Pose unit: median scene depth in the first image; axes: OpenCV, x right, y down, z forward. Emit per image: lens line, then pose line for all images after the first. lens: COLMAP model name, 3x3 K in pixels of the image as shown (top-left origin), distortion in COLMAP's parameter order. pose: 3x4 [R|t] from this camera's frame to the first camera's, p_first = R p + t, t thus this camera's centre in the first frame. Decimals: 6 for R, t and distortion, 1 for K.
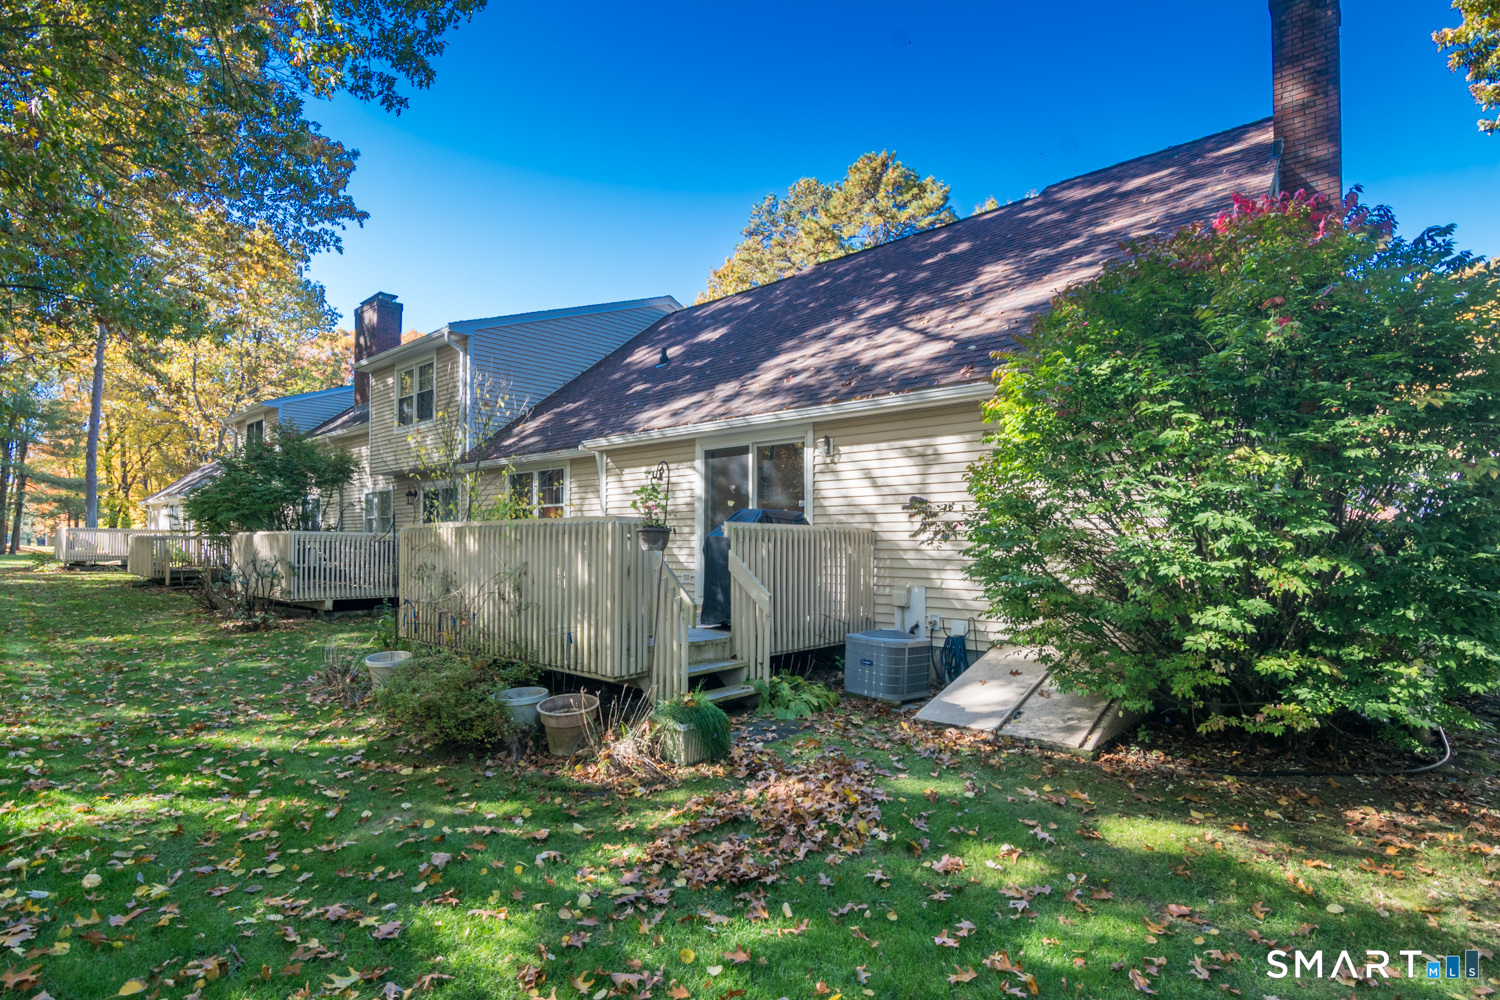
lens RADIAL K [[733.7, 0, 742.2], [0, 733.7, 511.5], [0, 0, 1]] dist [-0.006386, -0.001669]
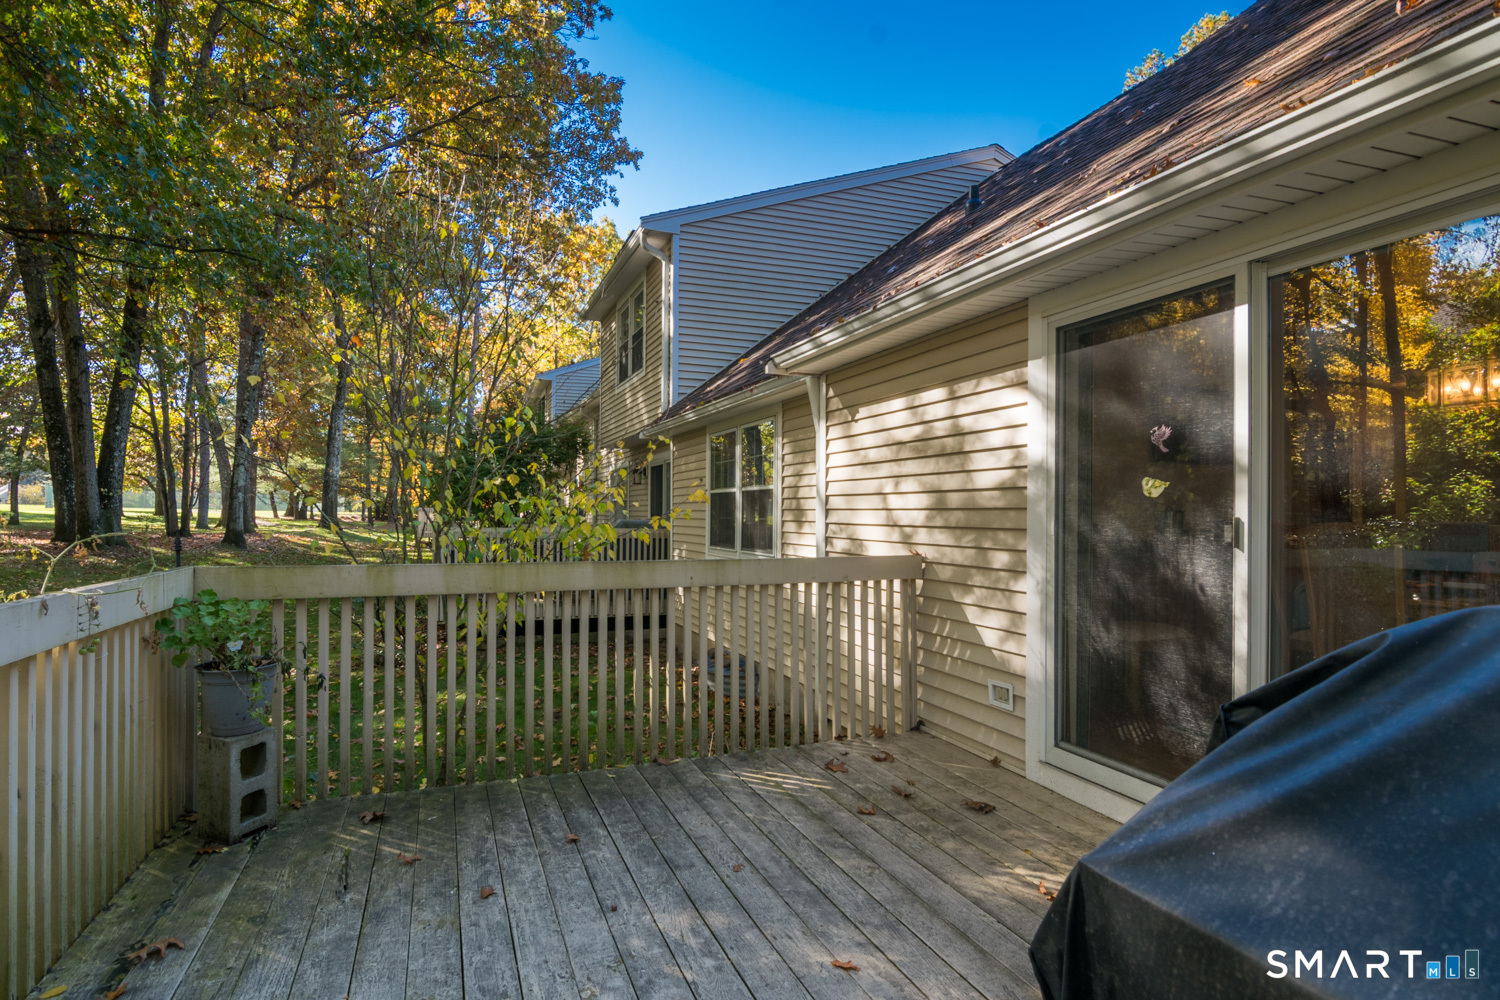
lens RADIAL K [[733.7, 0, 742.2], [0, 733.7, 511.5], [0, 0, 1]] dist [-0.006386, -0.001669]
pose [[0.898873, -0.000584, -0.438210, -0.032611], [0.018763, 0.999133, 0.037156, -0.014340], [0.437808, -0.041621, 0.898105, 0.616119]]
